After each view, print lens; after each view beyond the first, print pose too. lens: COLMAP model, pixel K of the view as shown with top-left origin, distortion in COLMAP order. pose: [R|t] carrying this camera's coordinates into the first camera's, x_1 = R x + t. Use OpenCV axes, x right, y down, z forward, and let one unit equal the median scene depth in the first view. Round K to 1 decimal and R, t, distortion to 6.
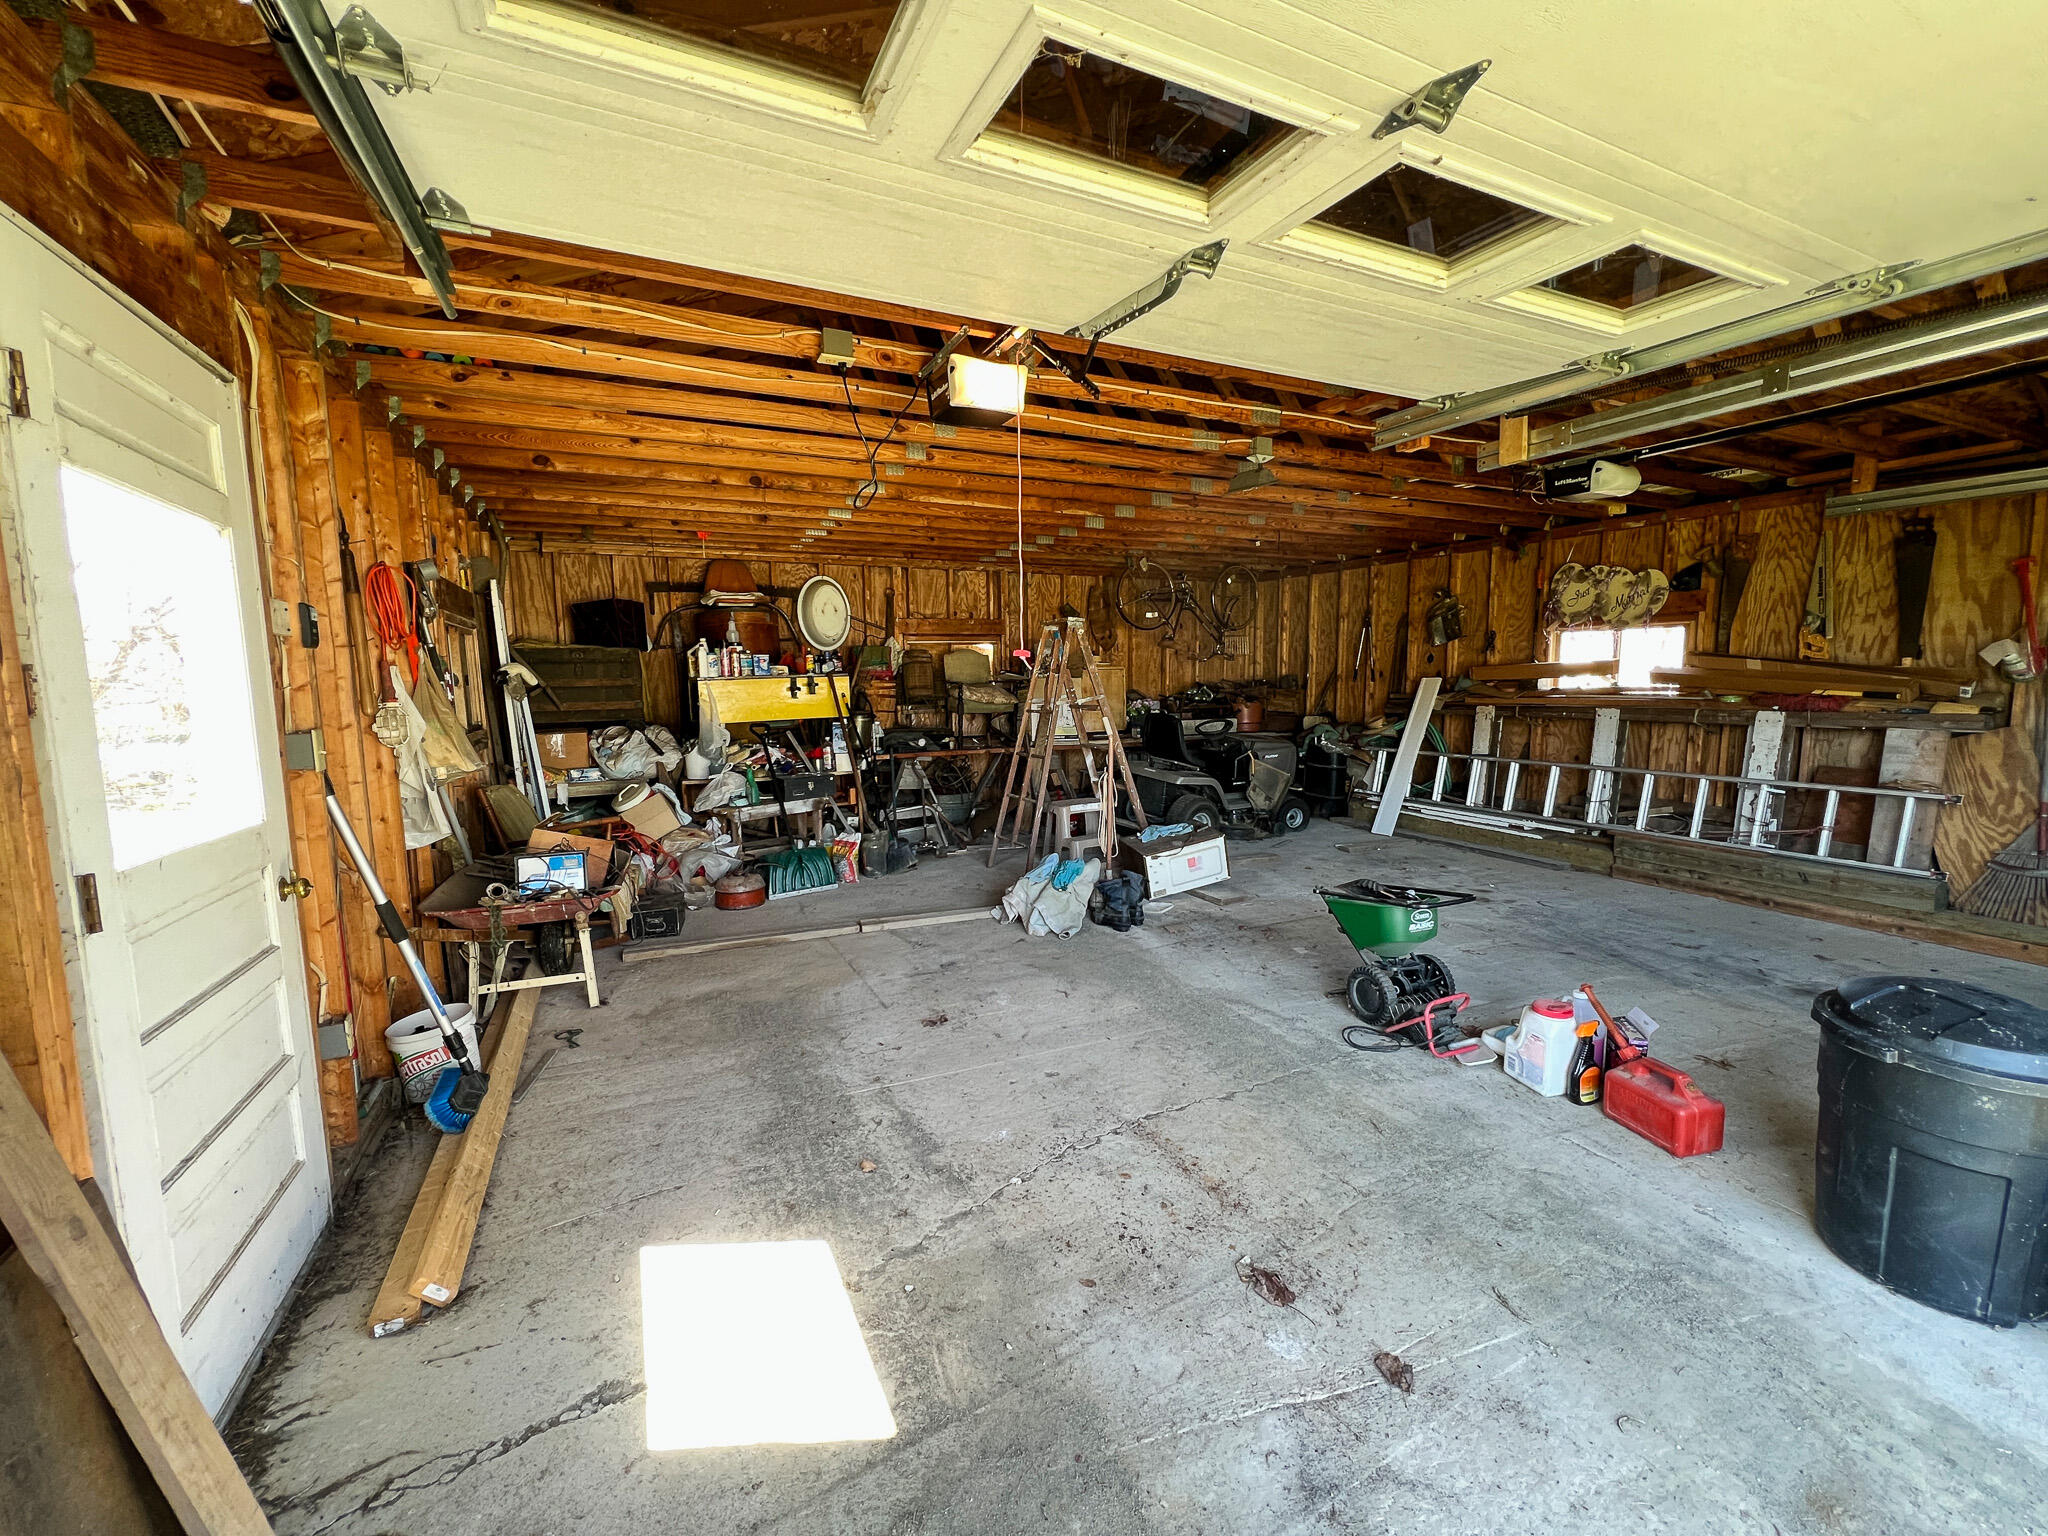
lens RADIAL K [[824.7, 0, 1024.0], [0, 824.7, 768.0], [0, 0, 1]] dist [-0.000211, -0.000045]
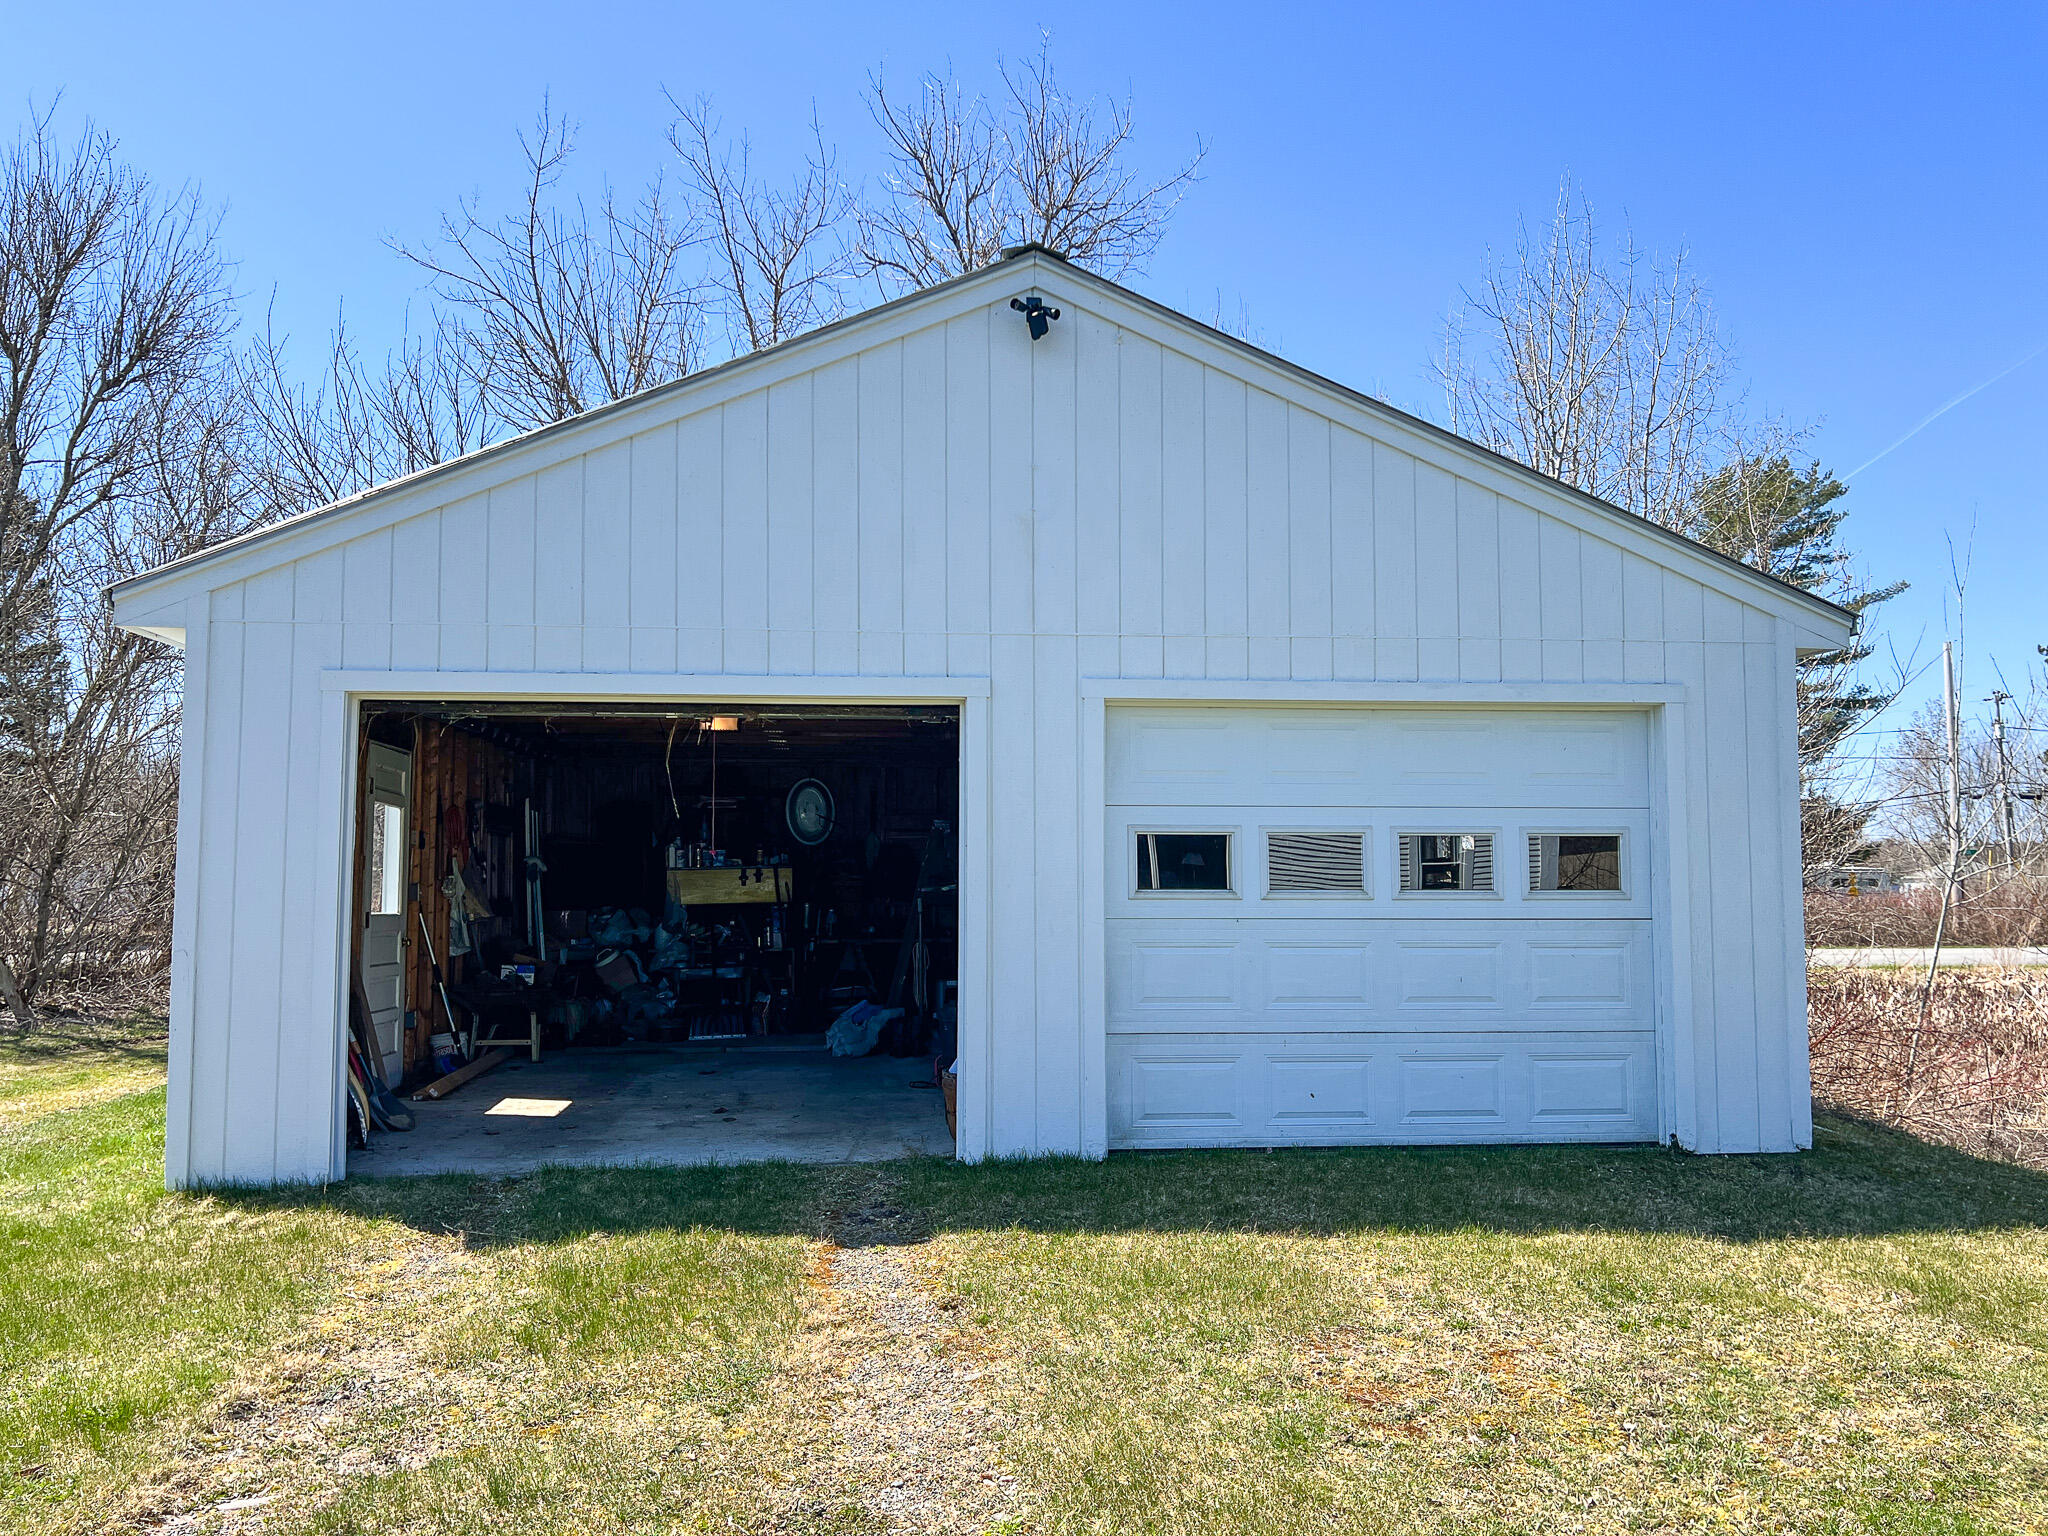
lens RADIAL K [[1471.3, 0, 1024.0], [0, 1471.3, 768.0], [0, 0, 1]] dist [0.002718, -0.000211]
pose [[0.952635, -0.014952, -0.303749, 0.920271], [-0.041813, 0.982865, -0.179520, 0.138140], [0.301228, 0.183718, 0.935686, -1.100933]]
